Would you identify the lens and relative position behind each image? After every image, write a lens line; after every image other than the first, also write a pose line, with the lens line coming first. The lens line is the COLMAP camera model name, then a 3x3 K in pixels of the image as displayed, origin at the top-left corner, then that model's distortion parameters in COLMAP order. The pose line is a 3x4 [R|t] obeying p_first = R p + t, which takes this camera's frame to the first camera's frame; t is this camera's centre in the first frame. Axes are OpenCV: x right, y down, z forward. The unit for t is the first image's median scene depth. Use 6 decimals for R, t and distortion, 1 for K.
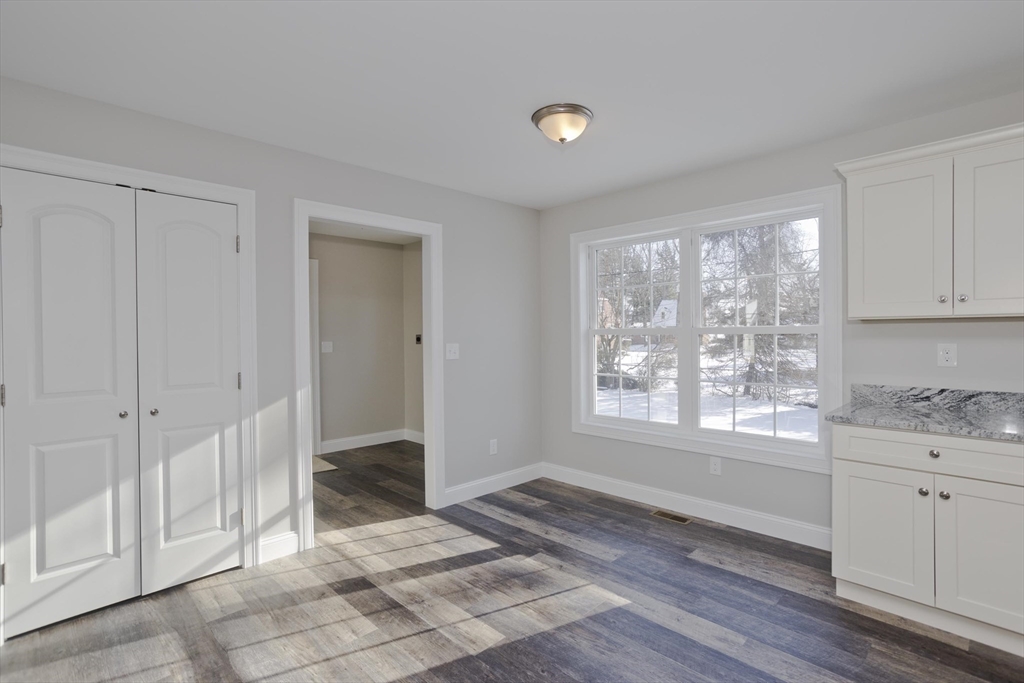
lens RADIAL K [[486.3, 0, 514.0], [0, 486.3, 336.6], [0, 0, 1]] dist [-0.043344, 0.025370]
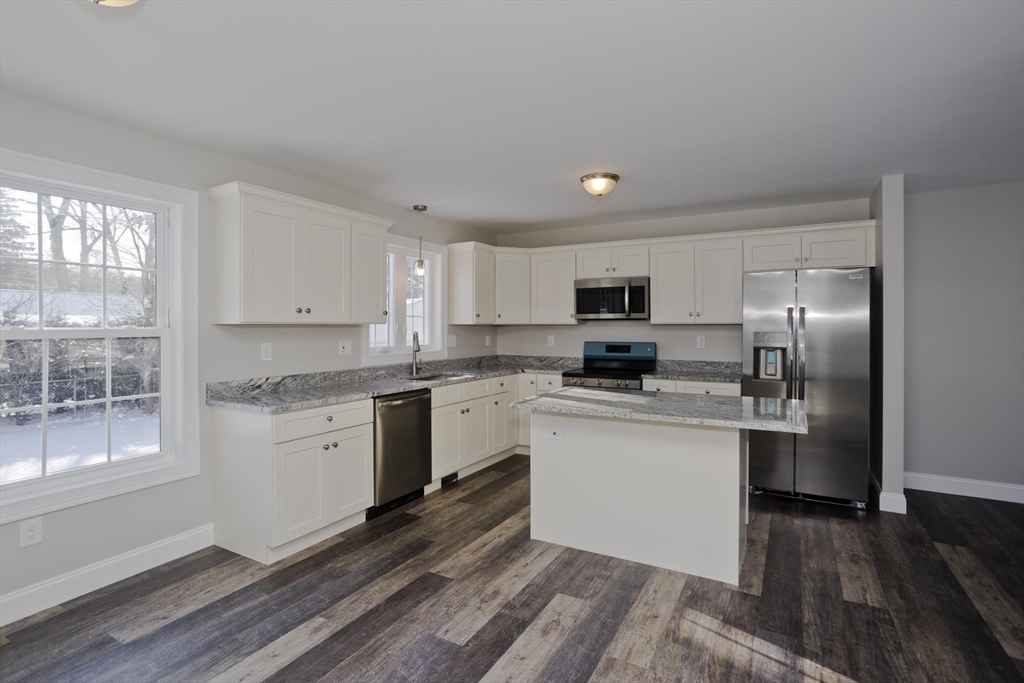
lens RADIAL K [[498.5, 0, 508.8], [0, 498.5, 328.1], [0, 0, 1]] dist [-0.050933, 0.029966]
pose [[-0.263492, 0.005059, 0.964648, -0.574152], [0.010660, 0.999940, -0.002332, -0.015698], [-0.964603, 0.009669, -0.263531, 0.704640]]
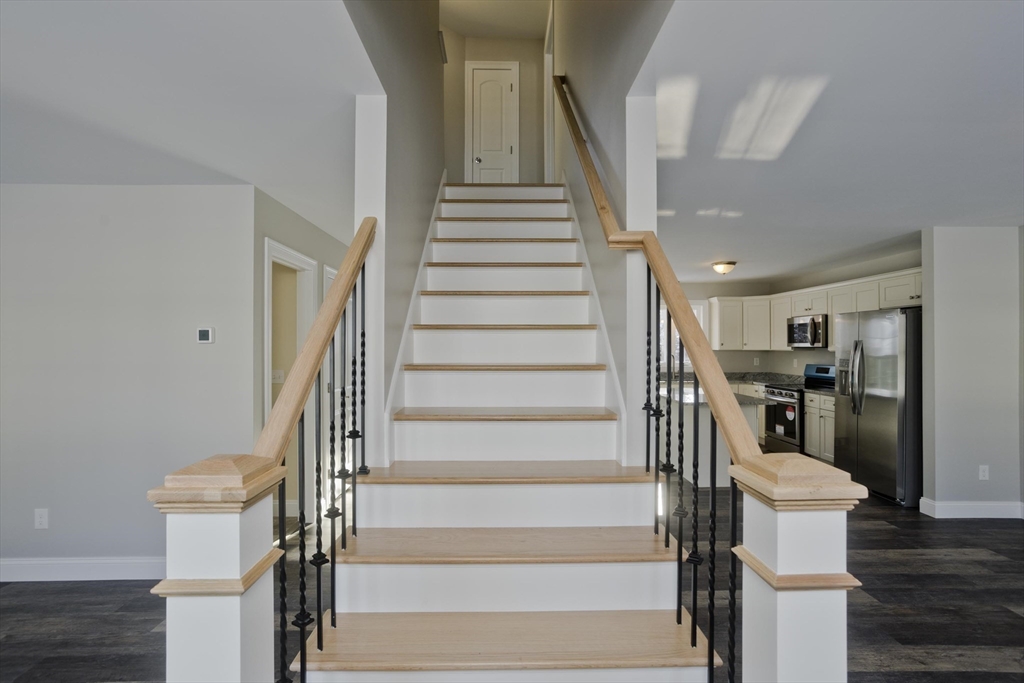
lens RADIAL K [[486.3, 0, 514.0], [0, 486.3, 336.6], [0, 0, 1]] dist [-0.043344, 0.025370]
pose [[0.684185, 0.019552, 0.729046, -1.660225], [-0.002117, 0.999690, -0.024823, -0.042203], [-0.729305, 0.015441, 0.684014, -0.805005]]
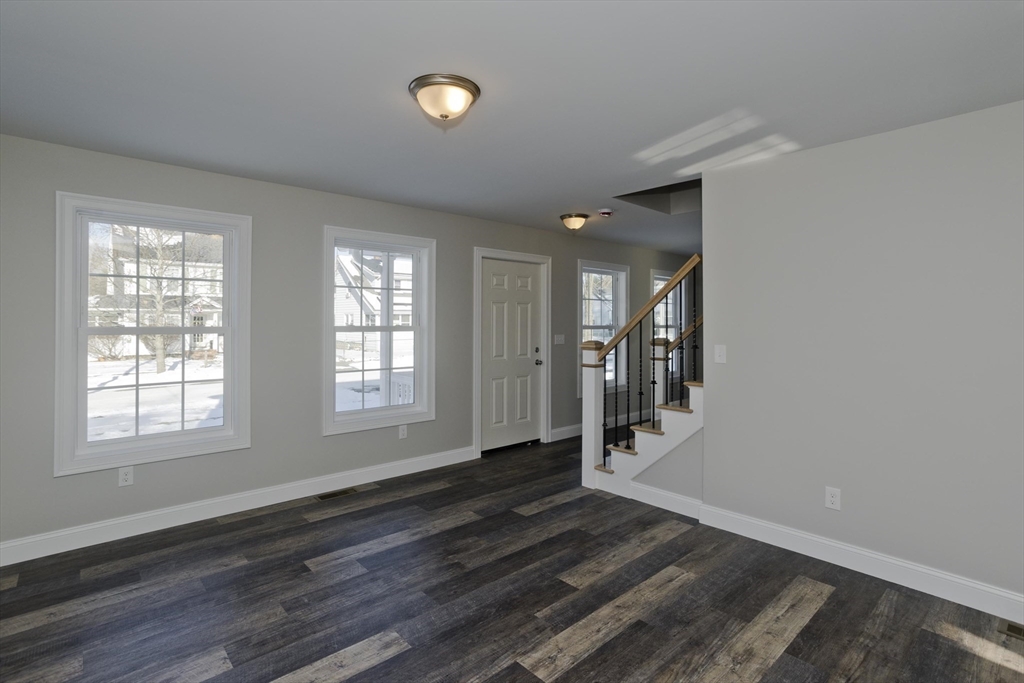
lens RADIAL K [[503.7, 0, 516.7], [0, 503.7, 320.9], [0, 0, 1]] dist [0.000570, 0.000816]
pose [[-0.024447, 0.006346, -0.999681, 0.451324], [-0.006790, 0.999956, 0.006514, -0.031161], [0.999678, 0.006947, -0.024403, -0.918503]]
